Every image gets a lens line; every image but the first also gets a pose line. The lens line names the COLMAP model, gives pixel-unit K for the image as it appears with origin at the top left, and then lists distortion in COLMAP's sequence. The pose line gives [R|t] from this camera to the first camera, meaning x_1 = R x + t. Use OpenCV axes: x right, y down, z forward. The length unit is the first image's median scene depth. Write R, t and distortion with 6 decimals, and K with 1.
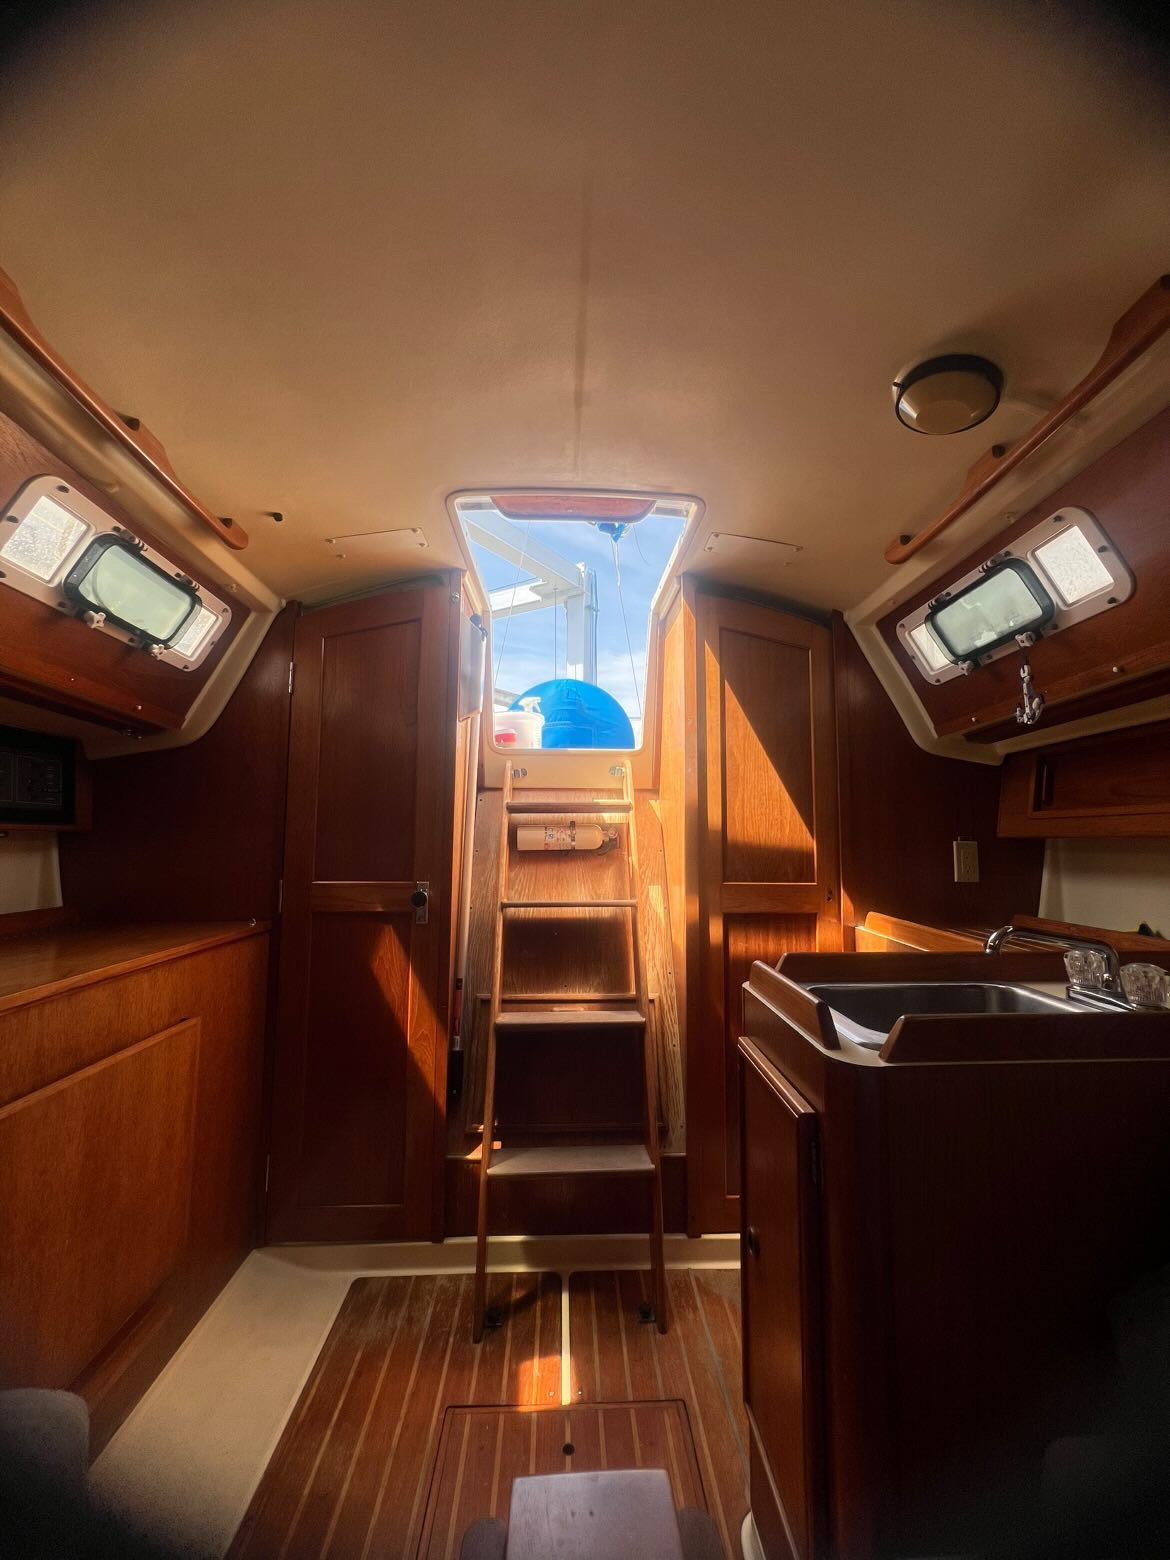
lens RADIAL K [[625.8, 0, 583.4], [0, 625.8, 772.4], [0, 0, 1]] dist [-0.002853, 0.001171]
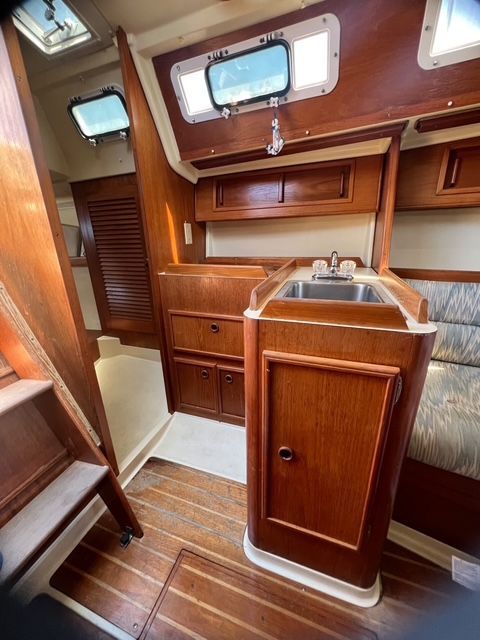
lens RADIAL K [[256.7, 0, 241.3], [0, 256.7, 318.0], [0, 0, 1]] dist [-0.002853, 0.001171]
pose [[0.365065, -0.312962, 0.876802, -0.162869], [-0.062062, 0.931527, 0.358336, 0.095944], [-0.928911, -0.185232, 0.320644, 0.566609]]
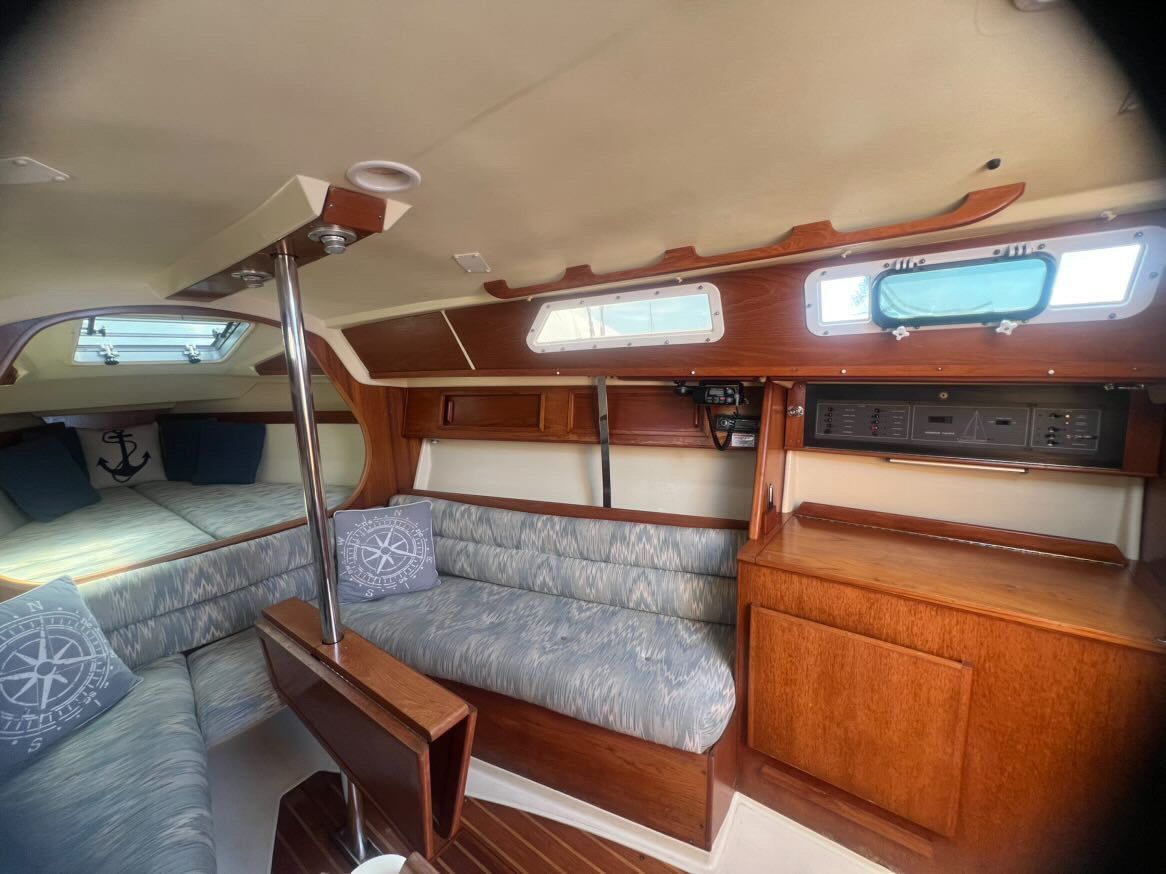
lens RADIAL K [[467.7, 0, 580.2], [0, 467.7, 435.1], [0, 0, 1]] dist [-0.002853, 0.001171]
pose [[-0.627030, 0.132088, -0.767715, 0.333309], [0.111692, 0.990581, 0.079209, -0.135018], [0.770947, -0.036081, -0.635877, 0.815151]]
